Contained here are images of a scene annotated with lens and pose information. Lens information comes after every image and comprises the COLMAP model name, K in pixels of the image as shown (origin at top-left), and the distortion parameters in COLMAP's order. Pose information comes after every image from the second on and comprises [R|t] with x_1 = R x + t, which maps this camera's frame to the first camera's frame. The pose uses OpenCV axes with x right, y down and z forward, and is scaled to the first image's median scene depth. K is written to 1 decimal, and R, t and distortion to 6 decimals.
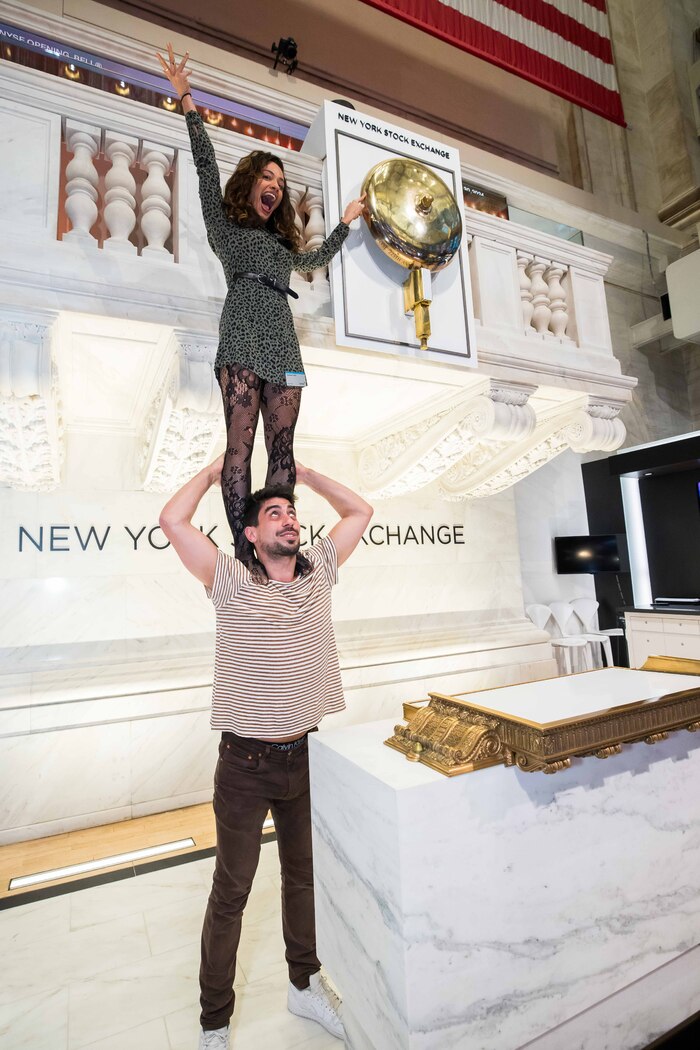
lens RADIAL K [[520.6, 0, 300.3], [0, 520.6, 514.0], [0, 0, 1]] dist [-0.055559, 0.022681]
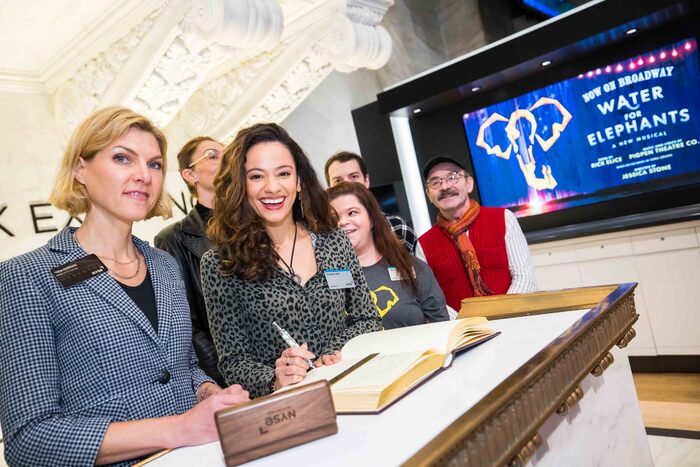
lens RADIAL K [[567.5, 0, 340.2], [0, 567.5, 228.9], [0, 0, 1]] dist [0.039084, 0.006269]
pose [[0.886188, -0.144310, 0.440279, 0.117720], [0.123590, 0.989453, 0.075553, 0.057569], [-0.446538, -0.012540, 0.894677, 0.213606]]
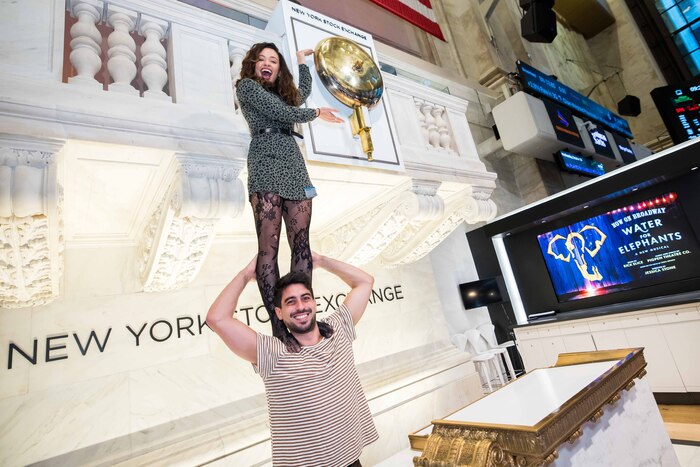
lens RADIAL K [[377.7, 0, 376.1], [0, 377.7, 210.1], [0, 0, 1]] dist [-0.049176, 0.024749]
pose [[0.951574, -0.081618, 0.296388, -0.042175], [0.139825, 0.973524, -0.180834, 0.000390], [-0.273781, 0.213519, 0.937792, 0.043995]]
